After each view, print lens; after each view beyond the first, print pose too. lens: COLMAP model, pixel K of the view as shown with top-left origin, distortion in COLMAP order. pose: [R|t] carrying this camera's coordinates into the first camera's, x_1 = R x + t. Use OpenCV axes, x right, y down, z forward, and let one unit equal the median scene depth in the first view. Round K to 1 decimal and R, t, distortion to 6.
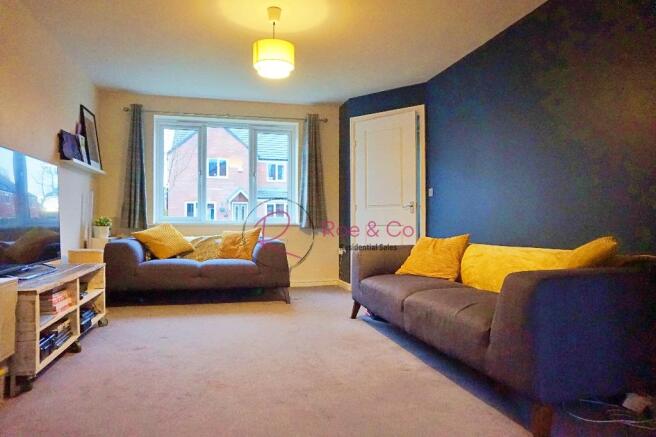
lens RADIAL K [[447.4, 0, 331.8], [0, 447.4, 215.3], [0, 0, 1]] dist [-0.014128, -0.002269]
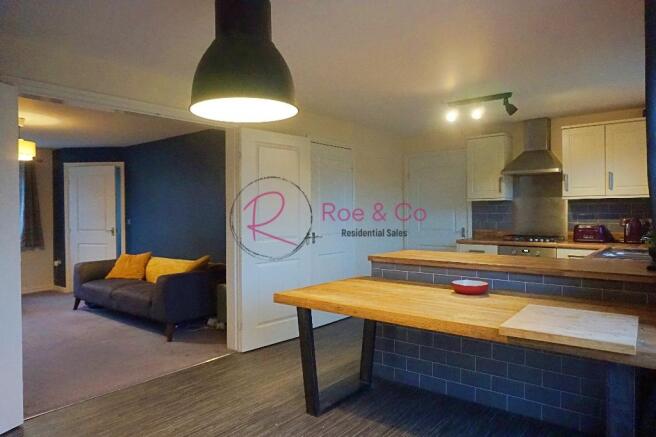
lens RADIAL K [[447.4, 0, 331.8], [0, 447.4, 215.3], [0, 0, 1]] dist [-0.014128, -0.002269]
pose [[0.807679, -0.011346, 0.589514, -0.150262], [0.000899, 0.999837, 0.018011, -0.132451], [-0.589622, -0.014017, 0.807558, -0.828433]]
